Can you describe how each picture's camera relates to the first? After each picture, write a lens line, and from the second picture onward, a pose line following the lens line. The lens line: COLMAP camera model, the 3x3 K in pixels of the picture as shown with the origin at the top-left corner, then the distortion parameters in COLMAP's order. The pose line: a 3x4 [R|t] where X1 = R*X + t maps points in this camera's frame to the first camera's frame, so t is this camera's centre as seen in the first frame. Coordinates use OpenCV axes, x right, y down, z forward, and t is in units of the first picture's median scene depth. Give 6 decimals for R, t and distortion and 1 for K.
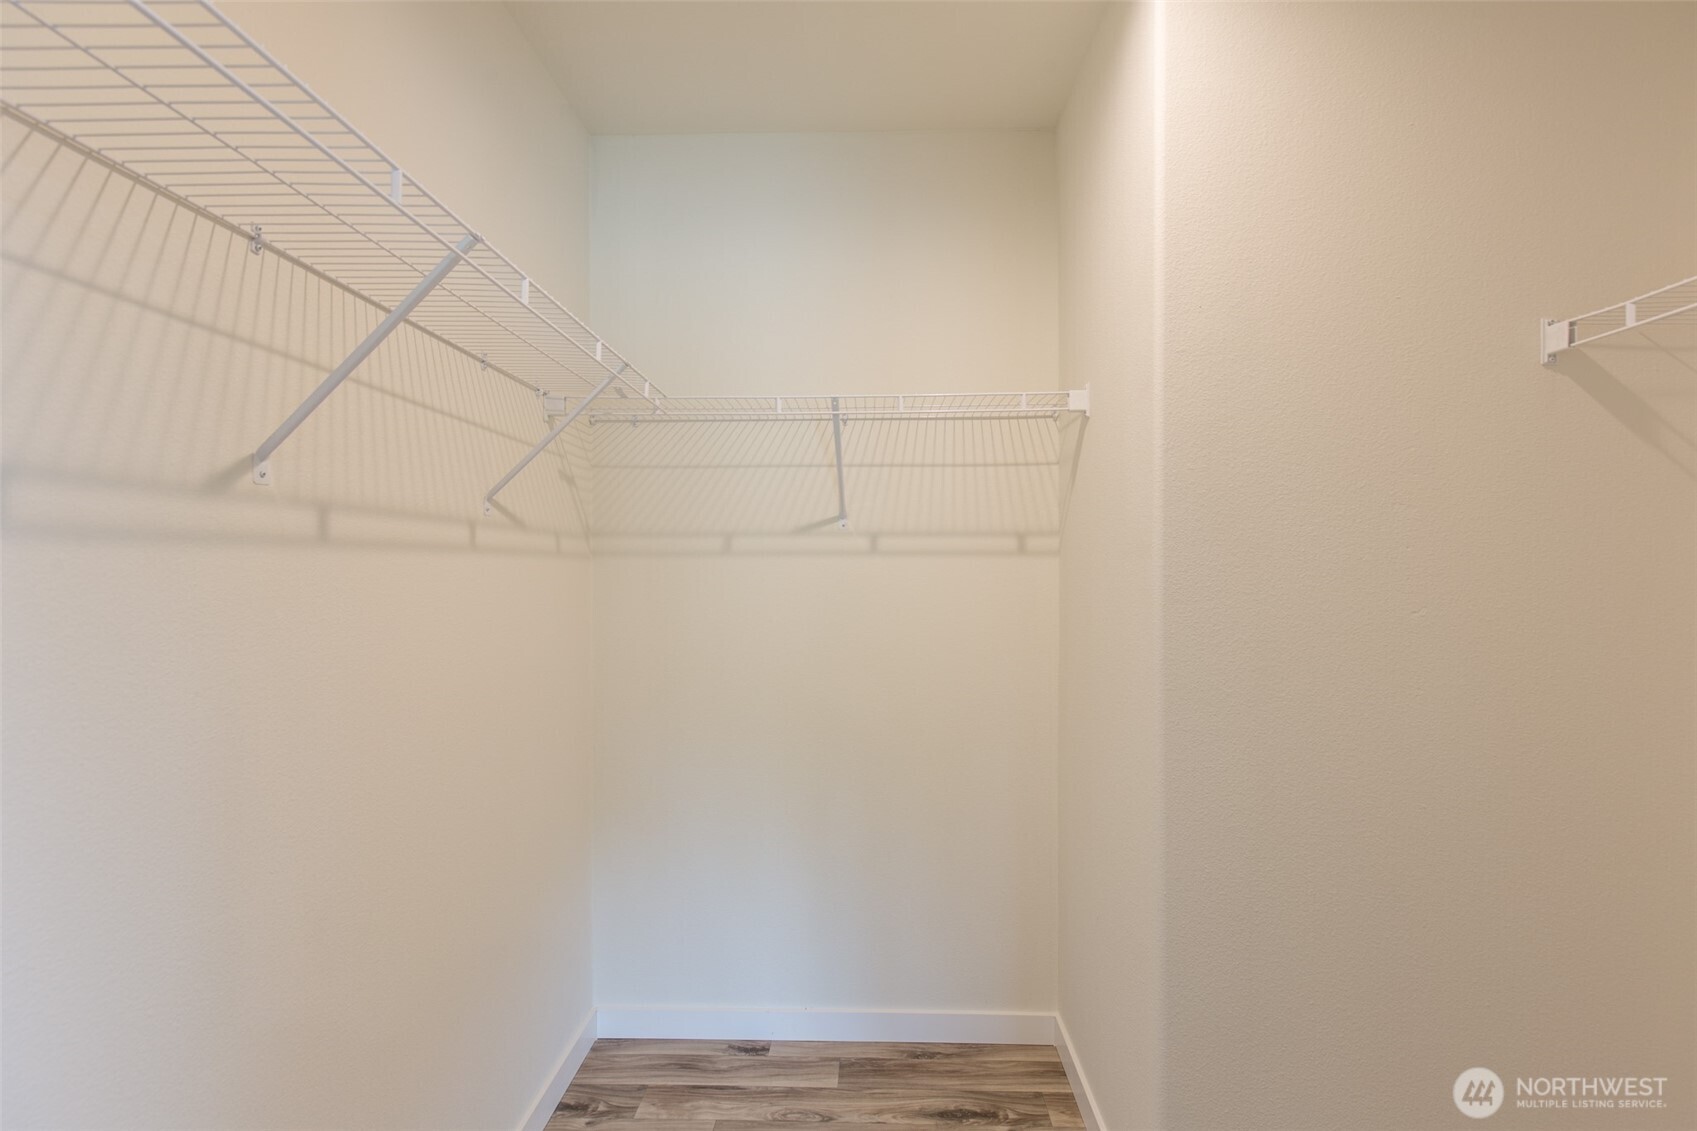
lens RADIAL K [[761.3, 0, 846.3], [0, 761.3, 565.3], [0, 0, 1]] dist [0.004134, -0.004271]
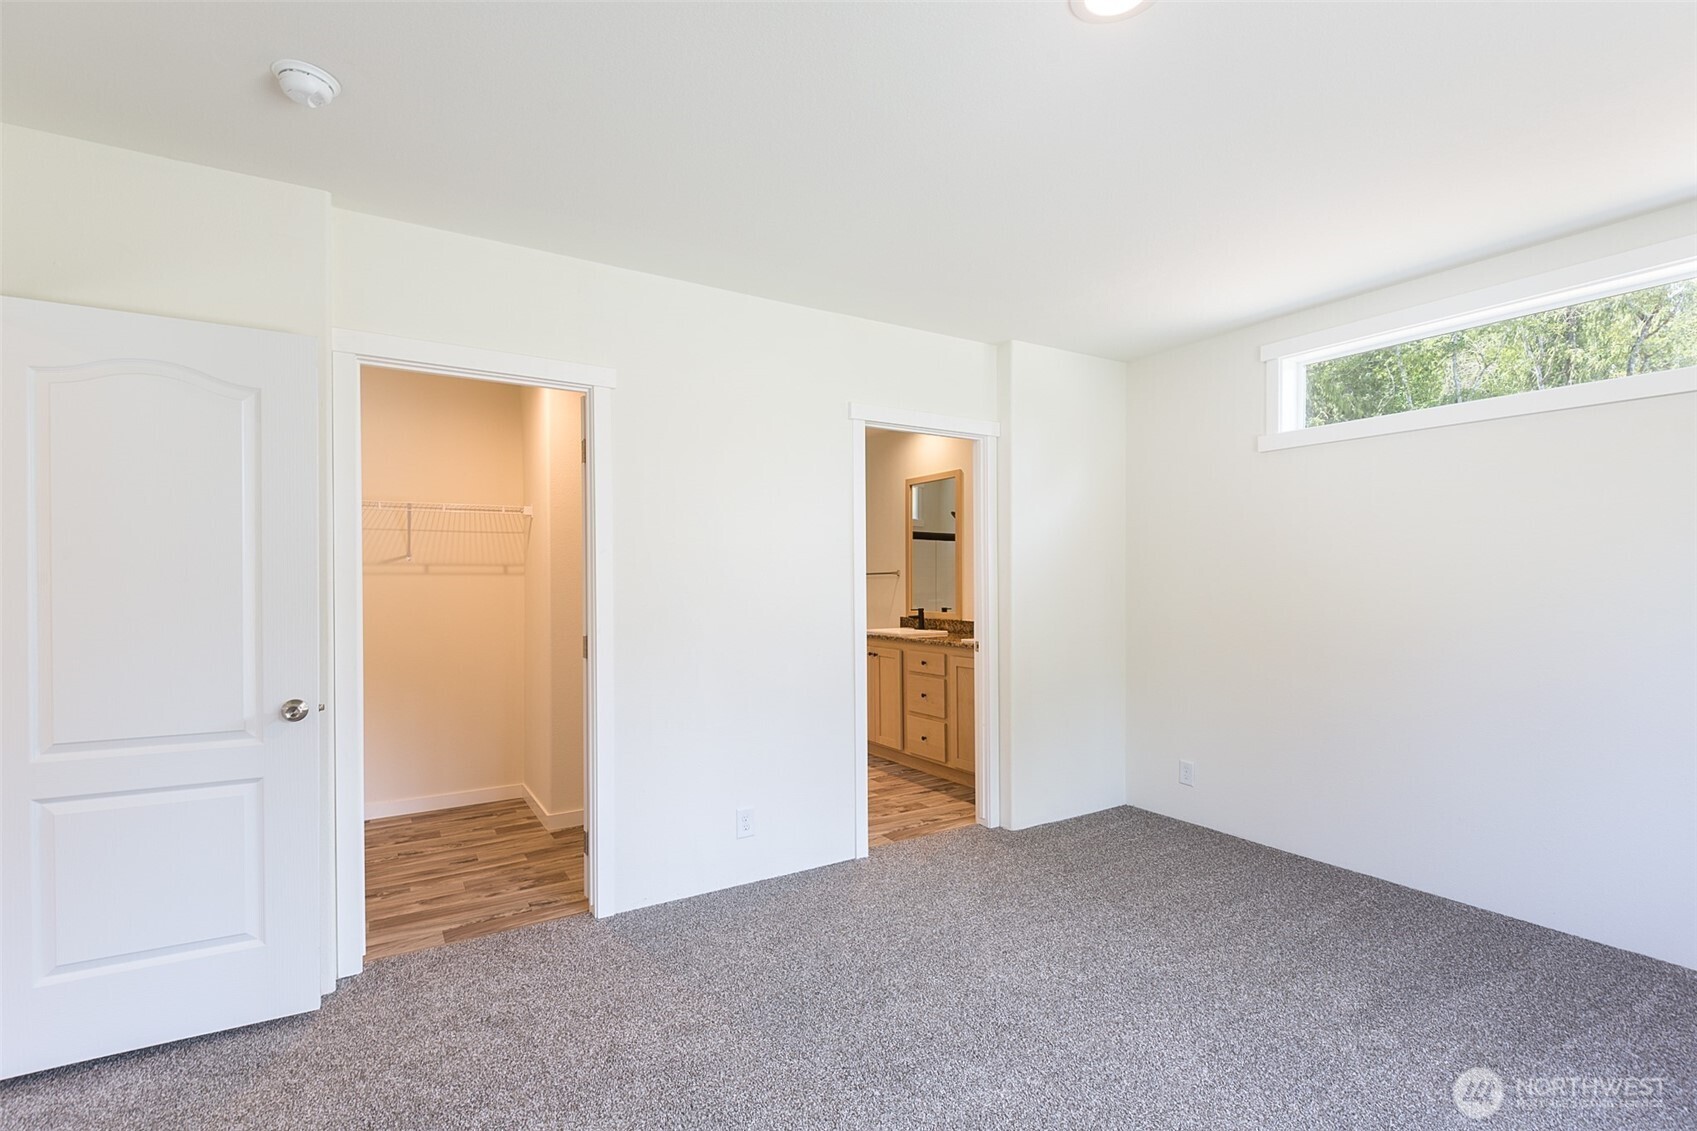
lens RADIAL K [[761.3, 0, 846.4], [0, 761.3, 576.4], [0, 0, 1]] dist [0.004134, -0.004271]
pose [[0.825145, -0.000693, 0.564921, -0.192076], [0.008764, 0.999895, -0.011575, 0.024208], [-0.564853, 0.014502, 0.825064, -1.321519]]
